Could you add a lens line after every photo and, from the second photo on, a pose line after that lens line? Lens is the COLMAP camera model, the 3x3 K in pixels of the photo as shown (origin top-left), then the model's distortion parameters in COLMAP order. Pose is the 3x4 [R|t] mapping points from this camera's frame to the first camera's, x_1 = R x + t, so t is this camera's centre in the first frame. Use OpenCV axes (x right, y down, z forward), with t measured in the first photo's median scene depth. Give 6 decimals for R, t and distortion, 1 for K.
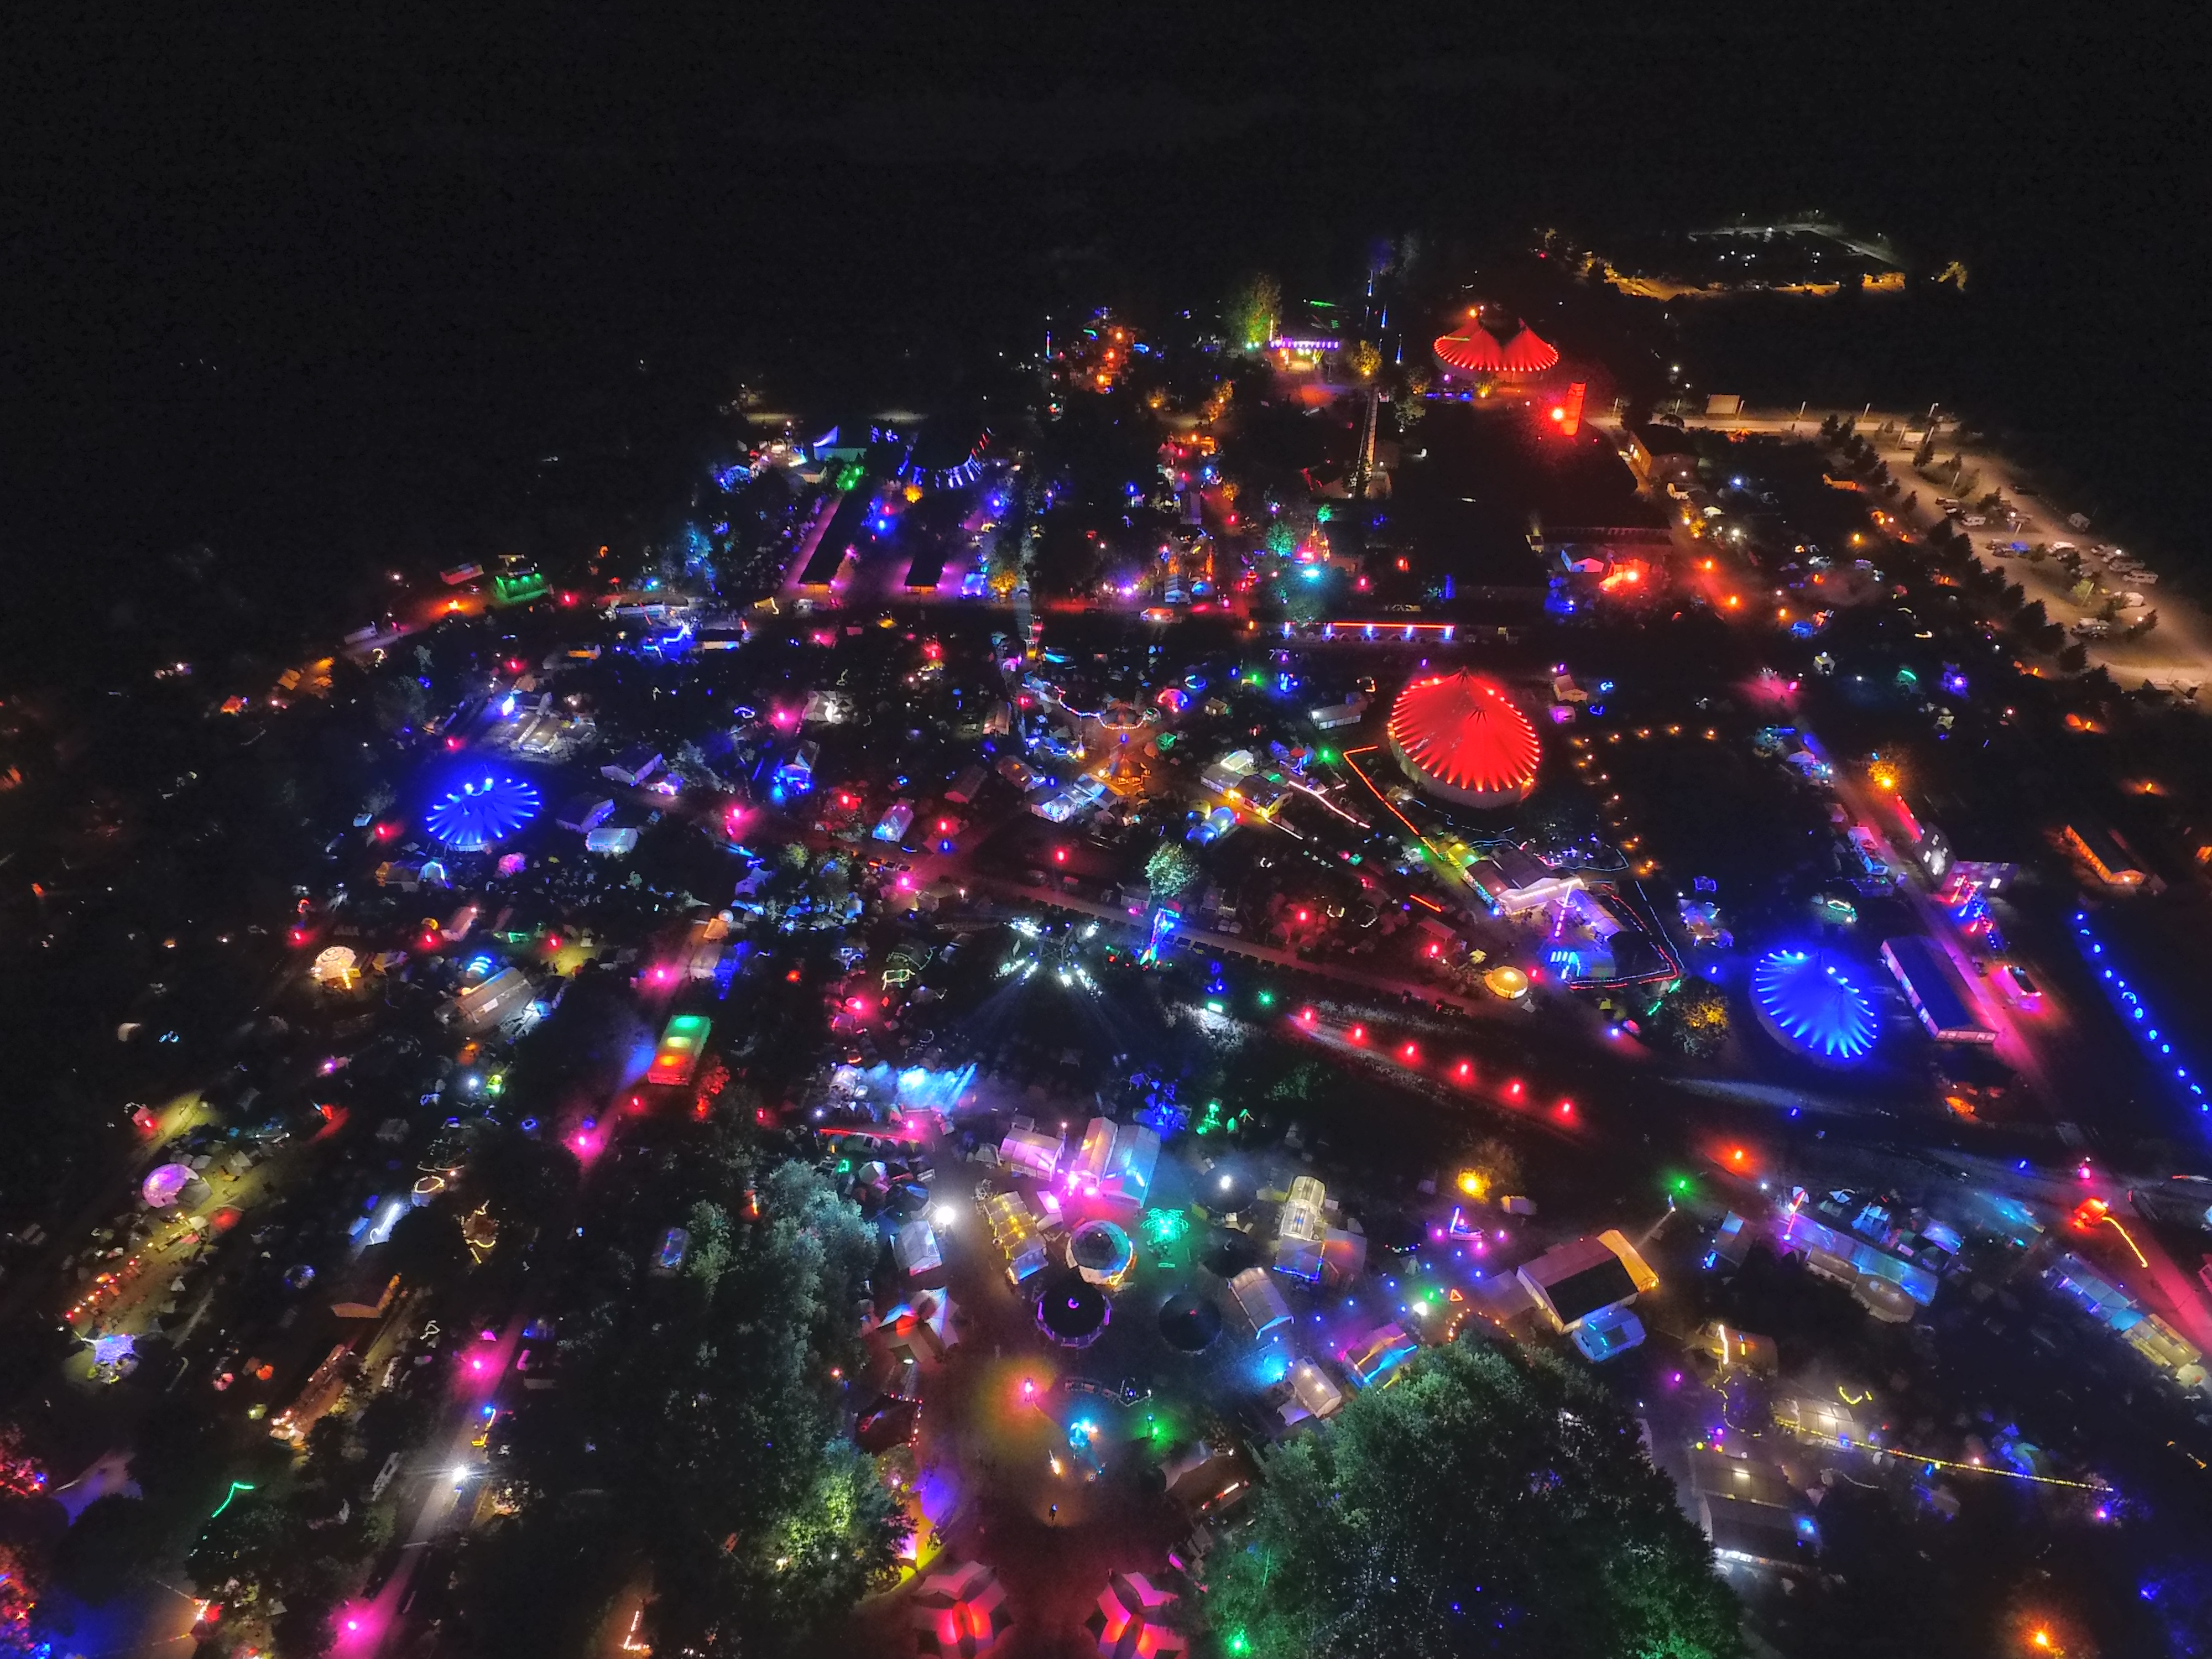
lens RADIAL K [[1293.0, 0, 1106.5], [0, 1293.0, 824.9], [0, 0, 1]] dist [-0.010106, 0.014200]
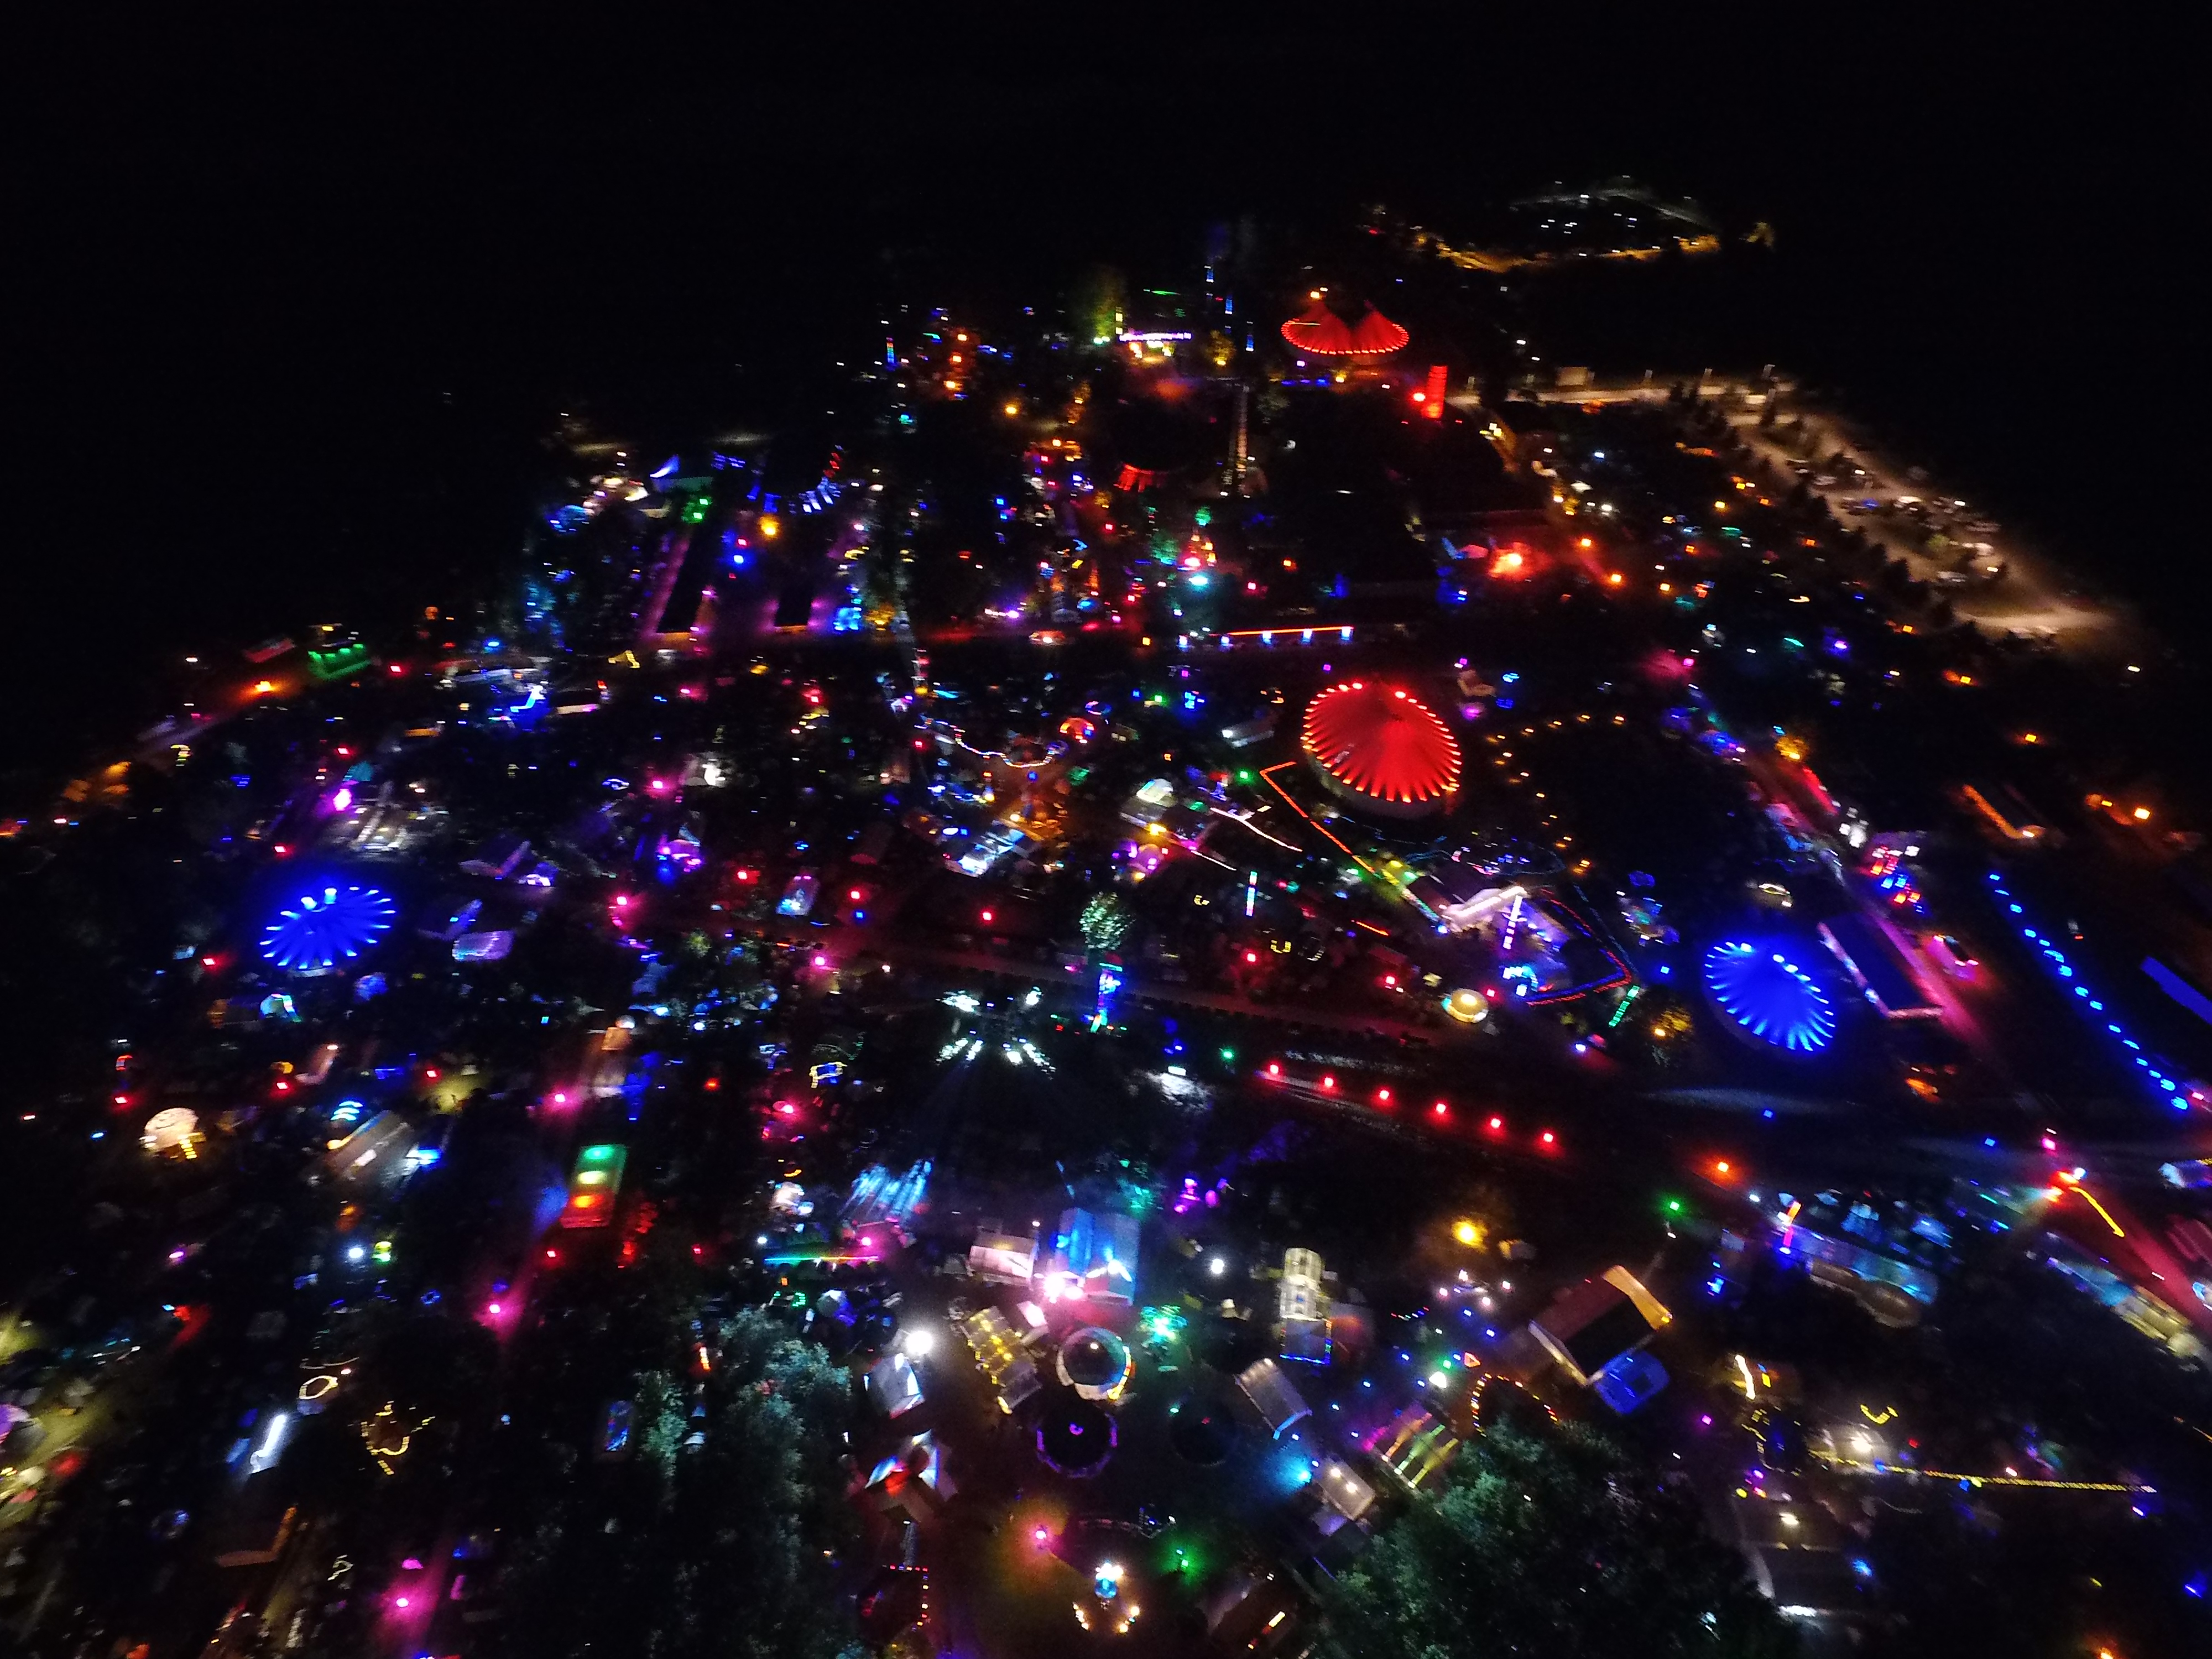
lens RADIAL K [[1293.0, 0, 1106.5], [0, 1293.0, 824.9], [0, 0, 1]] dist [-0.010106, 0.014200]
pose [[0.989769, -0.093206, 0.108031, -0.044602], [0.091852, 0.995620, 0.017453, -0.050125], [-0.109185, -0.007351, 0.993994, 0.061555]]
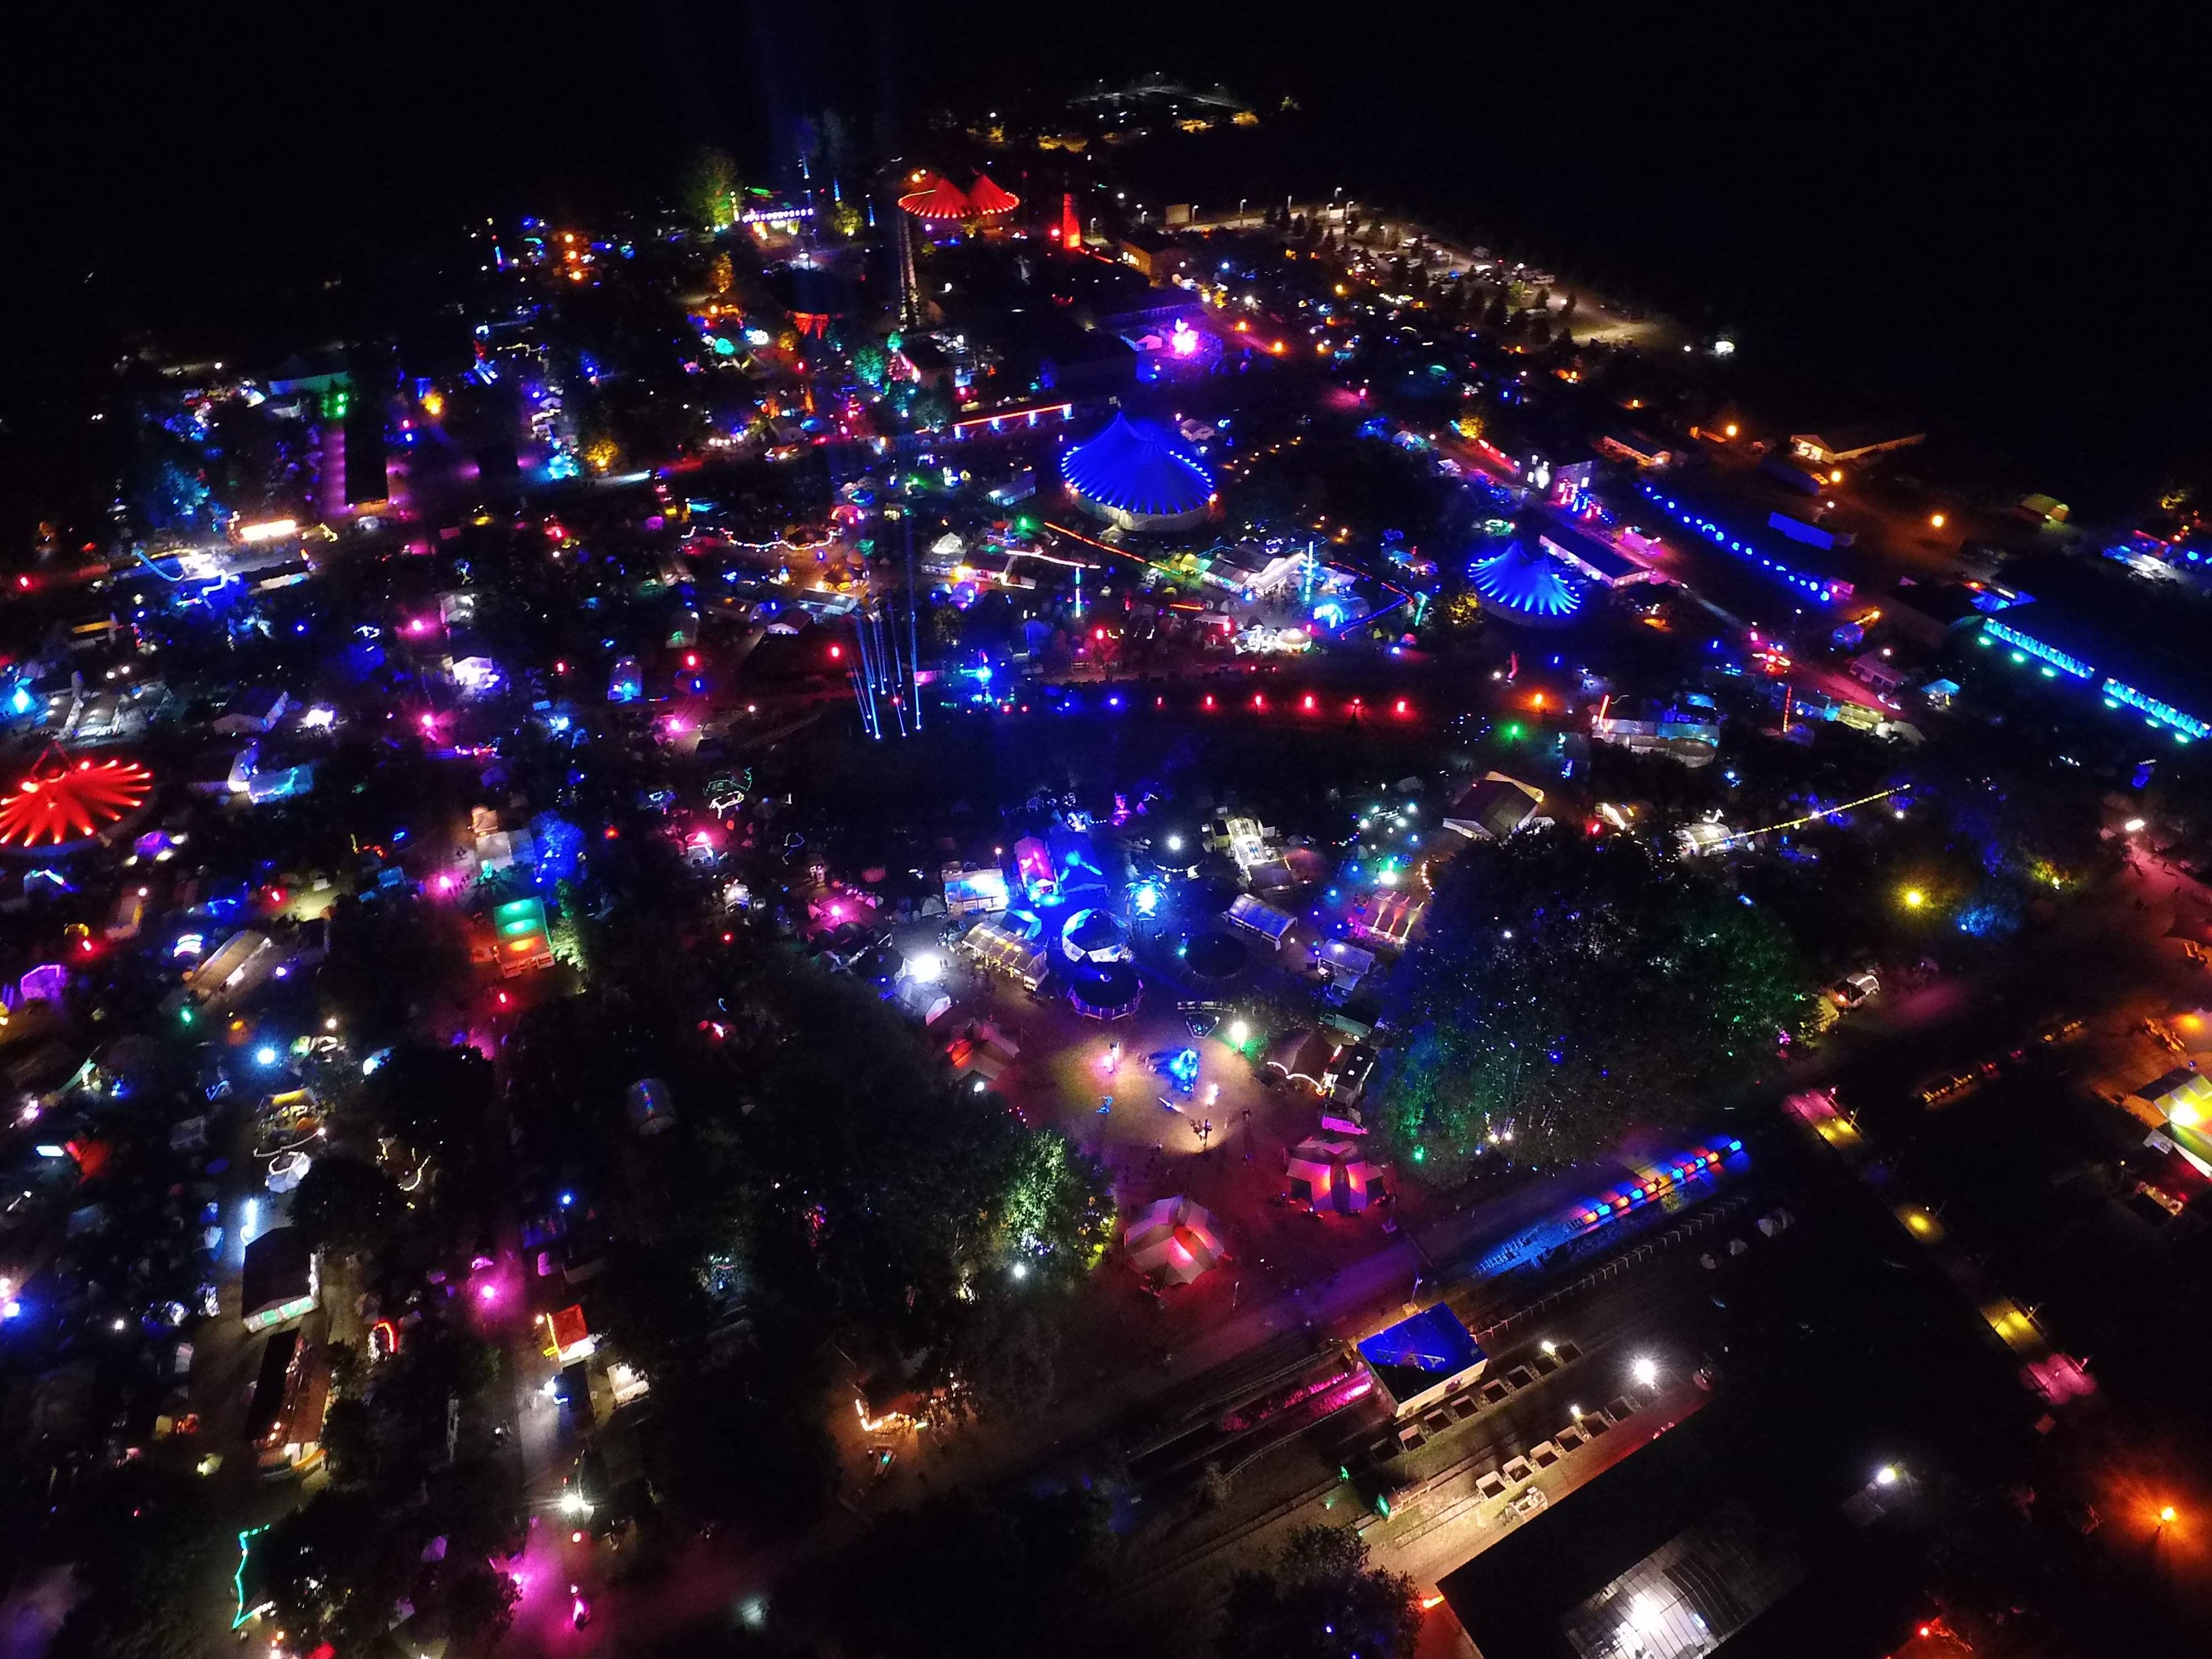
lens RADIAL K [[1293.0, 0, 1106.5], [0, 1293.0, 824.9], [0, 0, 1]] dist [-0.010106, 0.014200]
pose [[0.878662, -0.296703, 0.374058, -0.248359], [0.293156, 0.953656, 0.067816, 0.136497], [-0.376844, 0.050070, 0.924922, 0.067827]]
